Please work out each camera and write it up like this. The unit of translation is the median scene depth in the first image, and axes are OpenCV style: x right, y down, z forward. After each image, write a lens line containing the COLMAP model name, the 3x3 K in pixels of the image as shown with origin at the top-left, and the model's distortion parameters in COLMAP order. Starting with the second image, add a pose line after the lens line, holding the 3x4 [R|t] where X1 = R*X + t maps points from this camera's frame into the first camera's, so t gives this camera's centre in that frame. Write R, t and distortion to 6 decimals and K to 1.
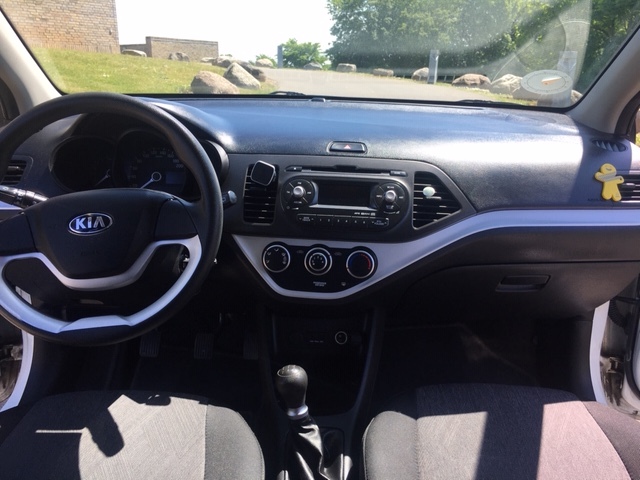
lens RADIAL K [[538.1, 0, 319.2], [0, 538.1, 240.9], [0, 0, 1]] dist [-0.030334, 0.001510]
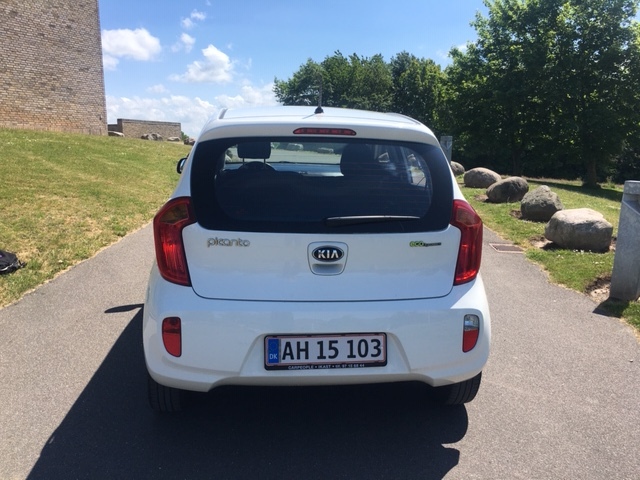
lens RADIAL K [[538.1, 0, 320.5], [0, 538.1, 239.5], [0, 0, 1]] dist [-0.030334, 0.001510]
pose [[0.995177, -0.018310, 0.096375, -0.012382], [0.031197, 0.990495, -0.133961, 0.051169], [-0.093006, 0.136322, 0.986289, -0.174803]]
